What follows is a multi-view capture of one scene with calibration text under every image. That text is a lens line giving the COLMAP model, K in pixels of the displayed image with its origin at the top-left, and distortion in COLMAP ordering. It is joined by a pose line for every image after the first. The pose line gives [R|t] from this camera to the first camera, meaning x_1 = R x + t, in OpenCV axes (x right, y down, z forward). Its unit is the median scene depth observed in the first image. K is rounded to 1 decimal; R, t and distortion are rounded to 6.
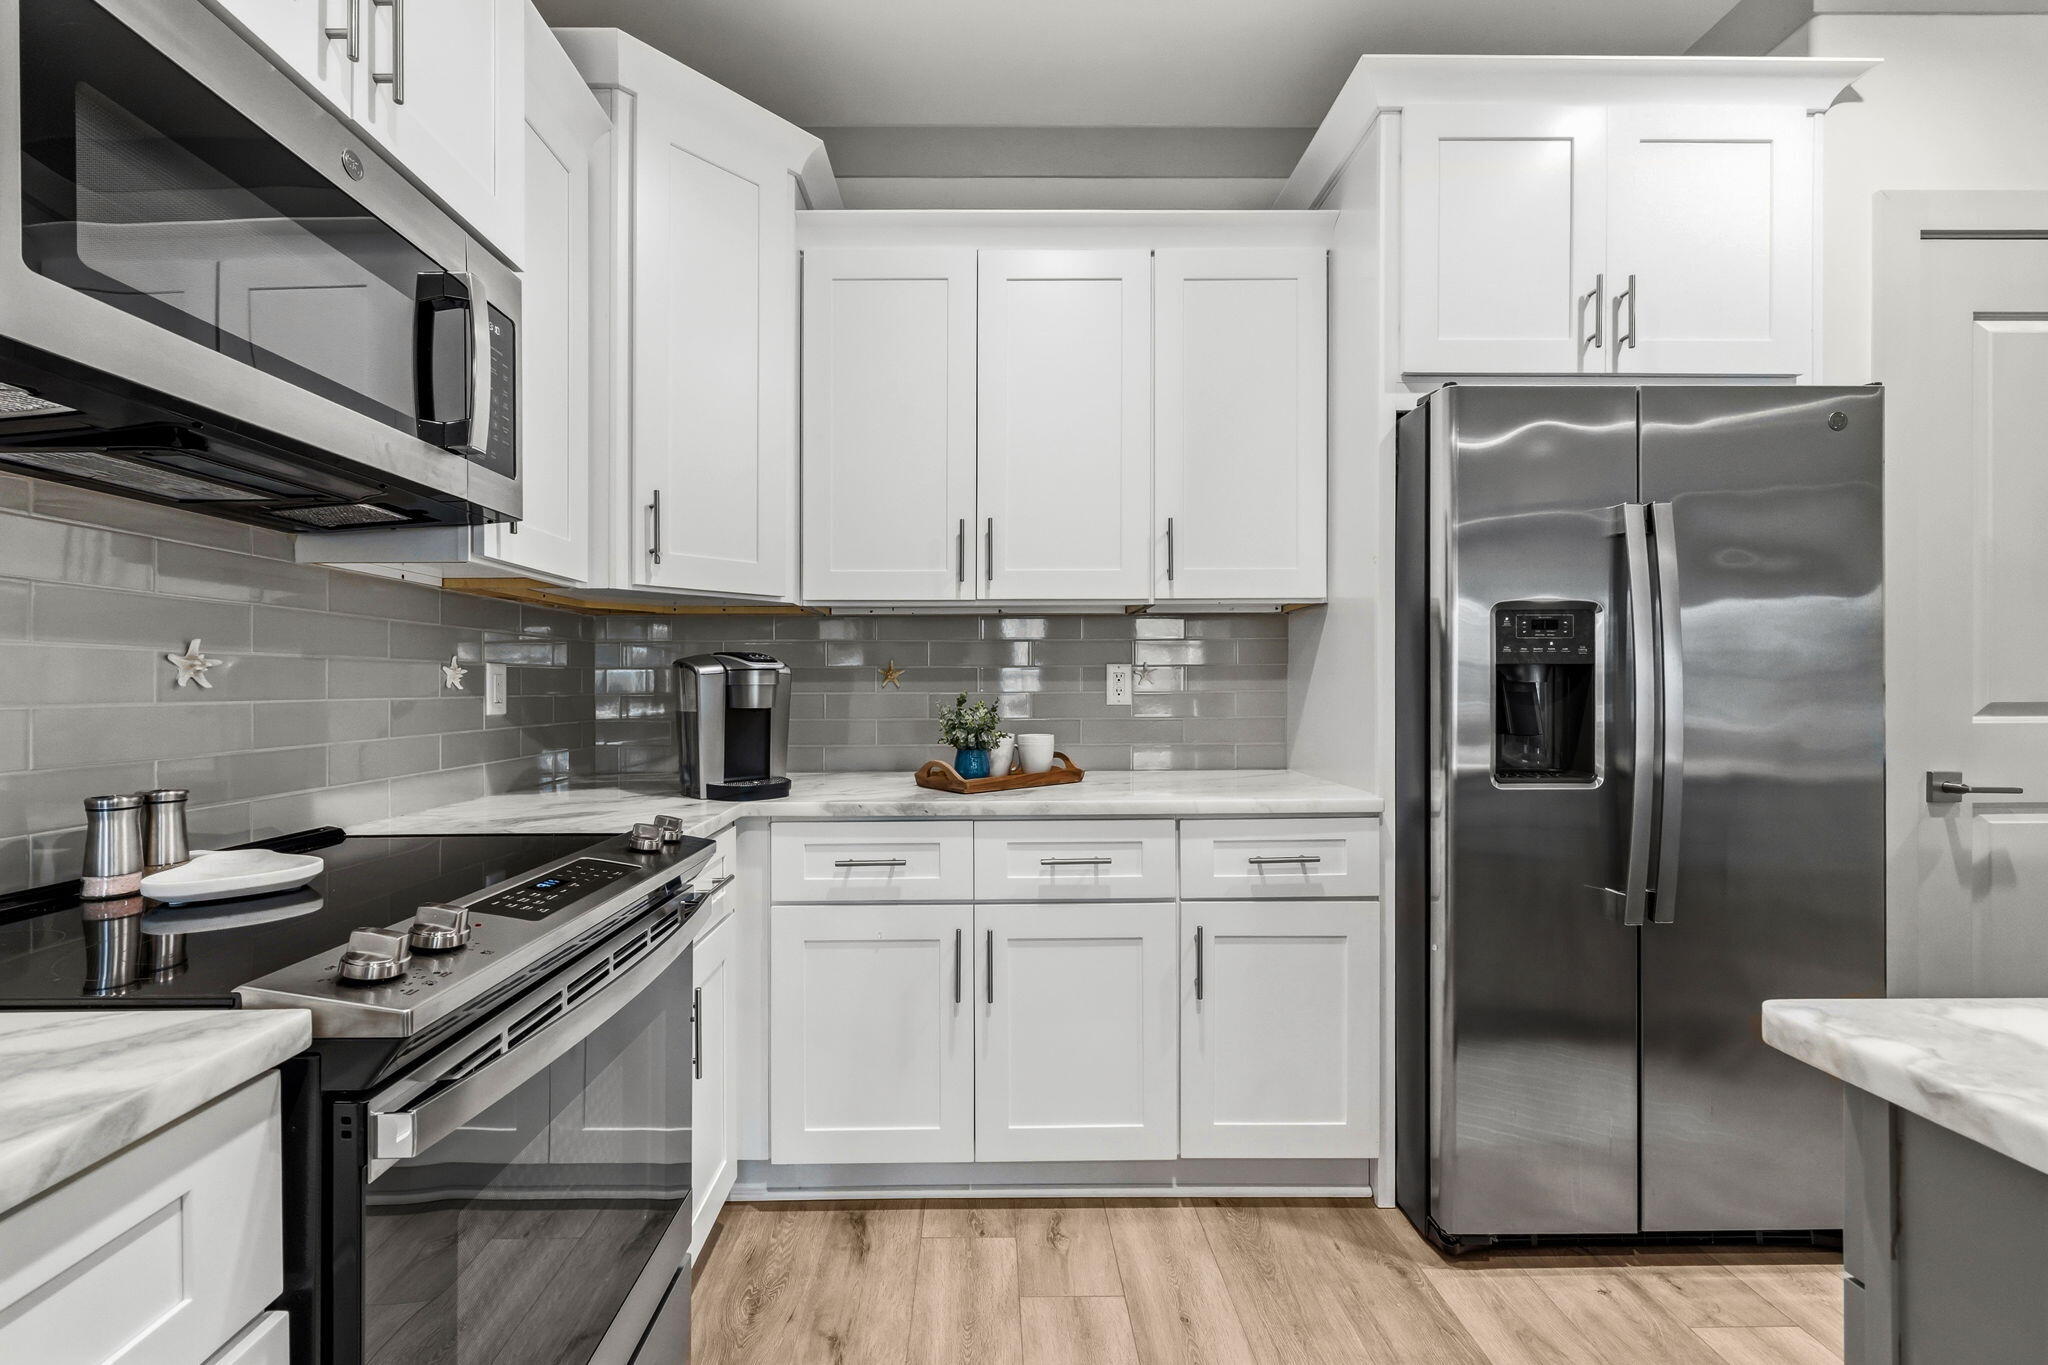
lens RADIAL K [[827.3, 0, 1031.7], [0, 827.3, 688.8], [0, 0, 1]] dist [-0.000566, 0.000004]
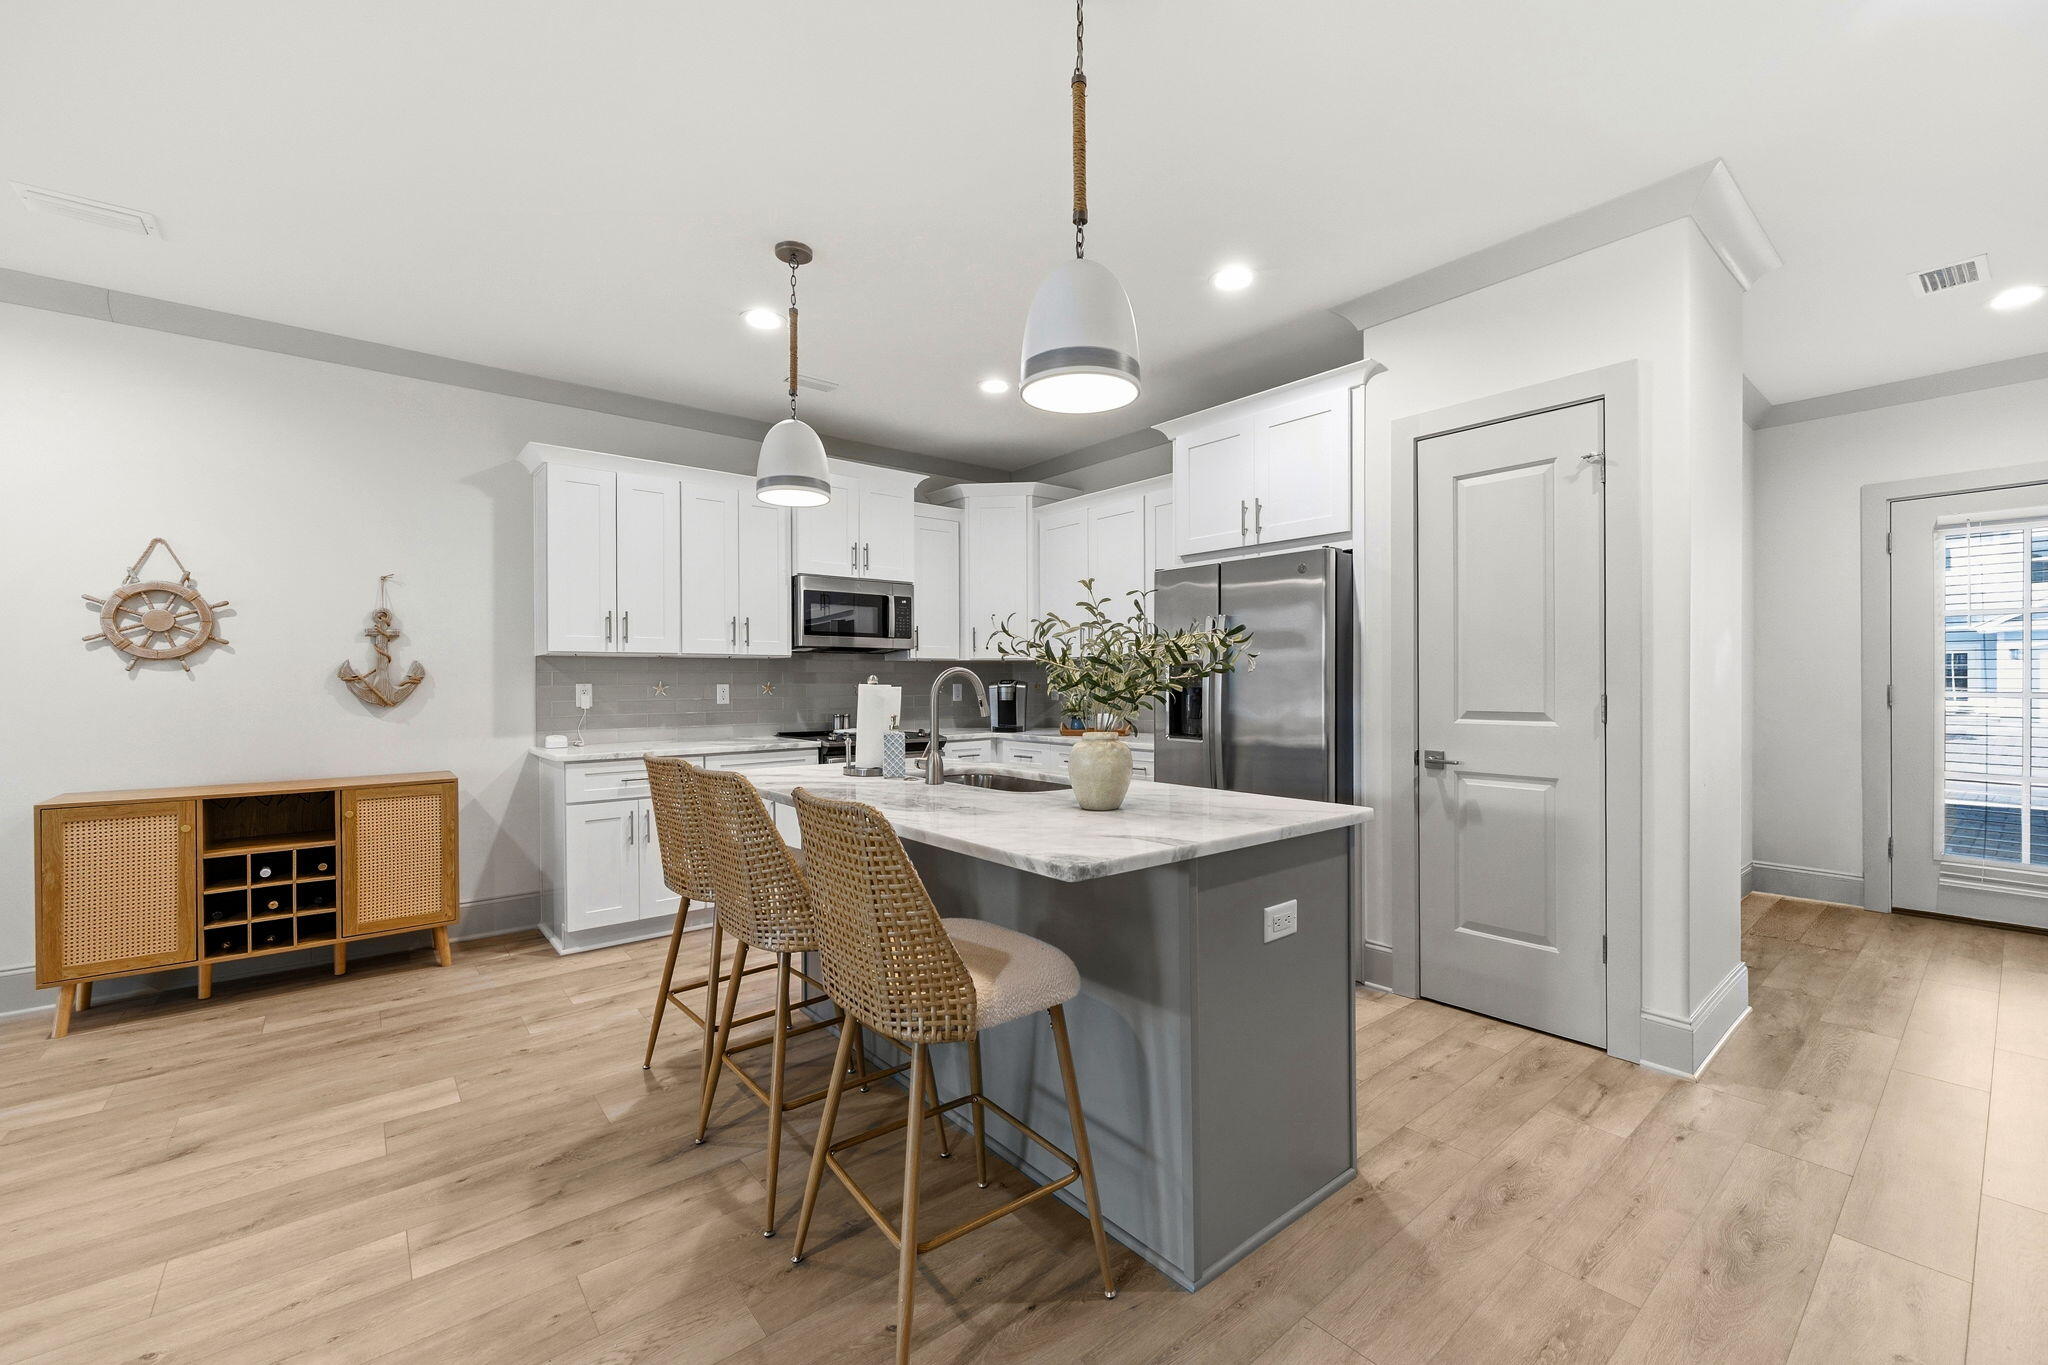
lens RADIAL K [[827.3, 0, 1031.7], [0, 827.3, 688.8], [0, 0, 1]] dist [-0.000566, 0.000004]
pose [[0.622787, 0.007714, -0.782353, 2.100618], [-0.001261, 0.999960, 0.008856, -0.044962], [0.782390, -0.004529, 0.622772, -0.771375]]
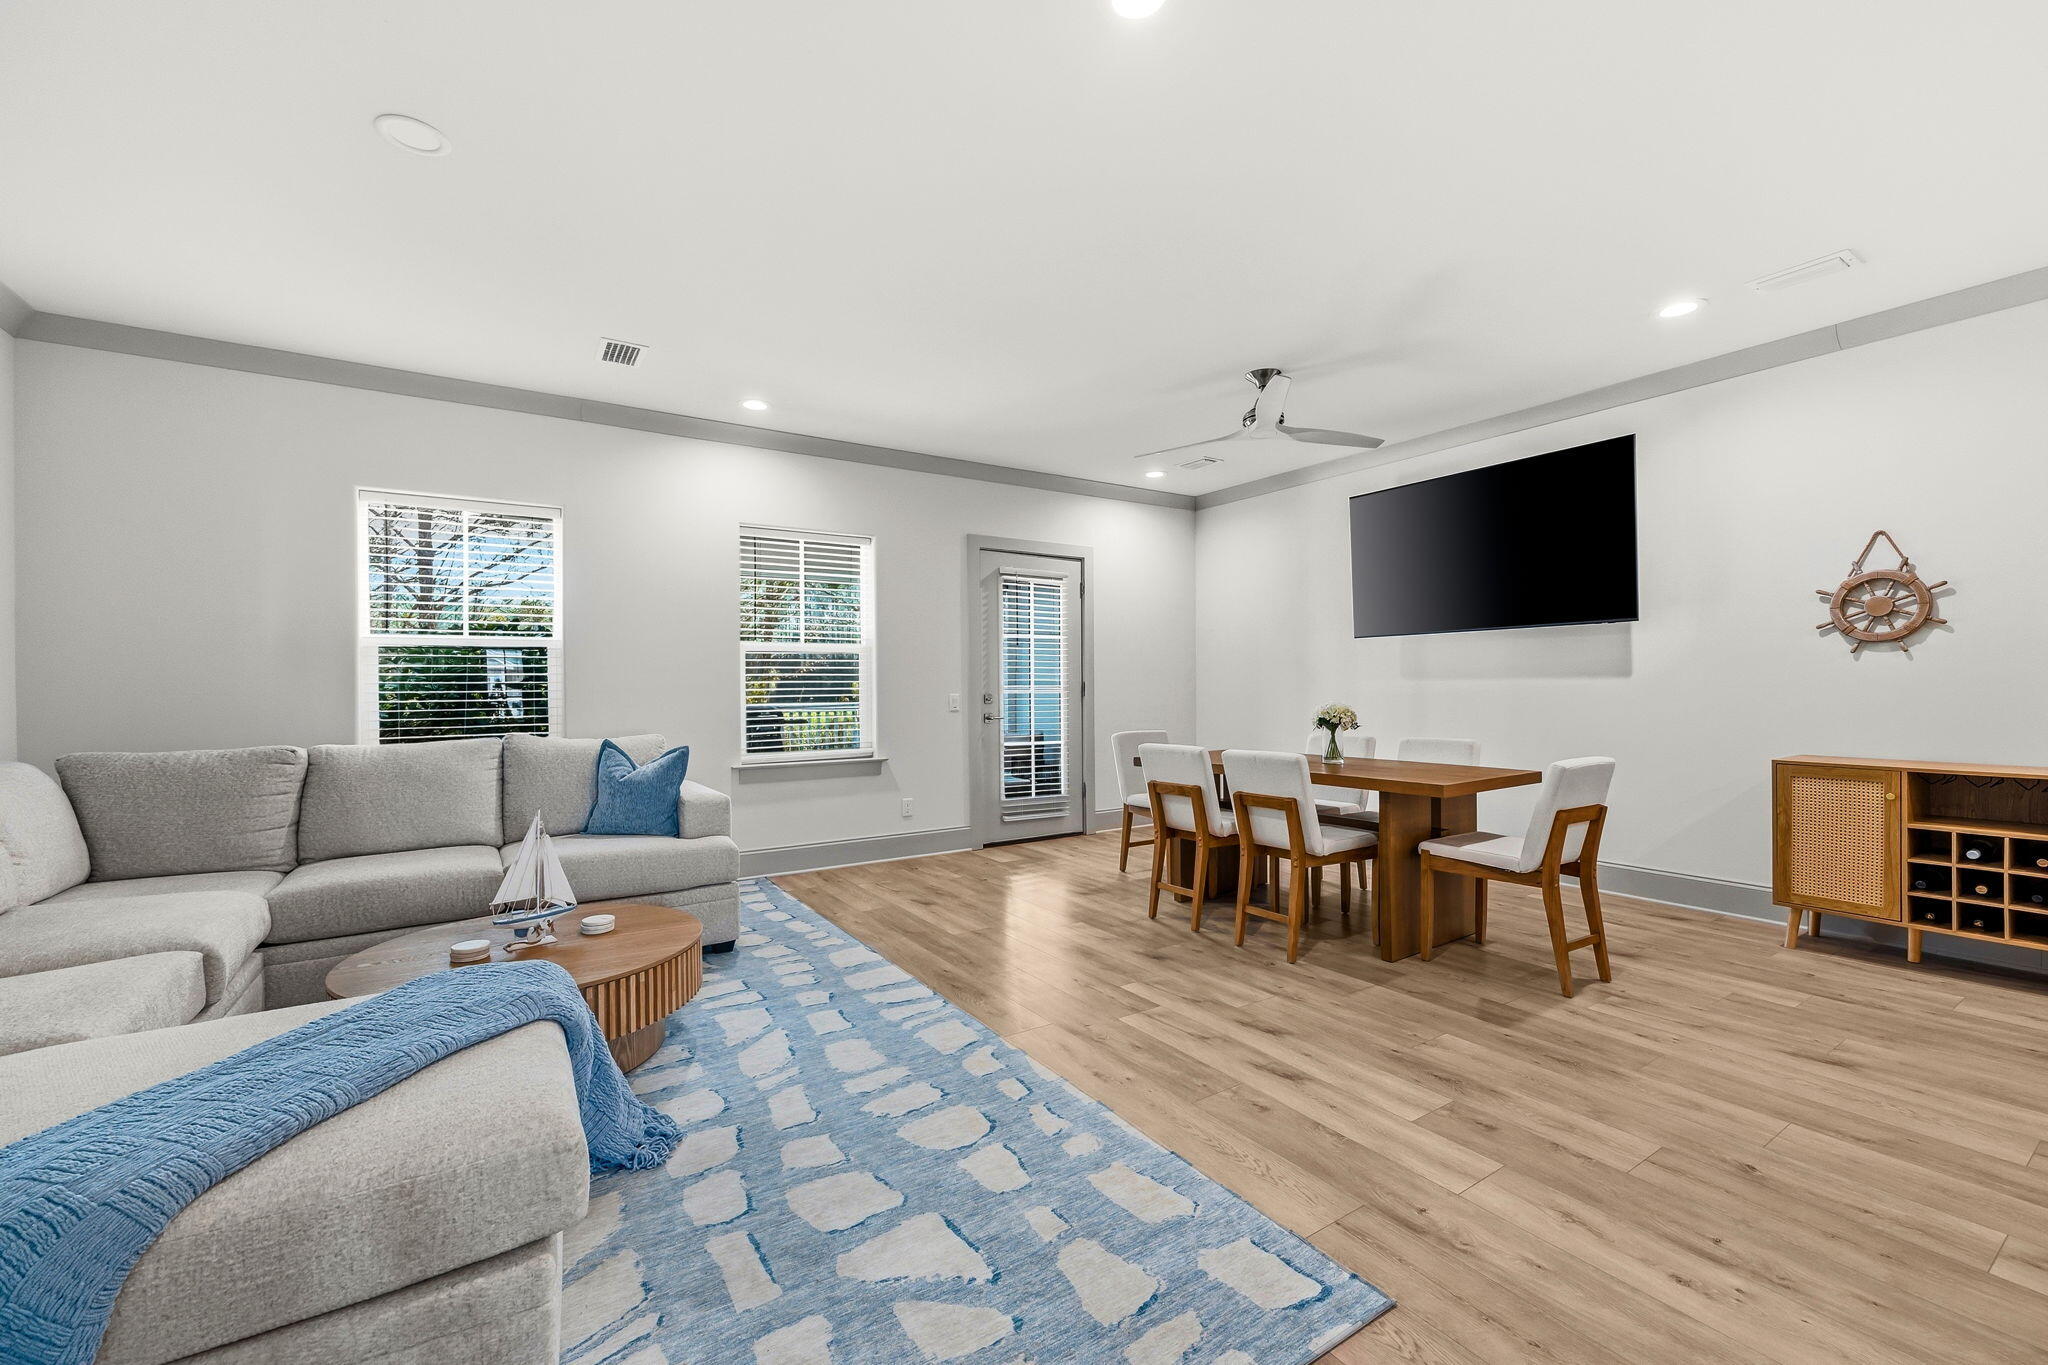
lens RADIAL K [[827.3, 0, 1031.7], [0, 827.3, 688.8], [0, 0, 1]] dist [-0.000566, 0.000004]
pose [[-0.846975, 0.014133, -0.531445, 2.290423], [0.010614, 0.999897, 0.009676, -0.015692], [0.531526, 0.002555, -0.847038, -0.519638]]
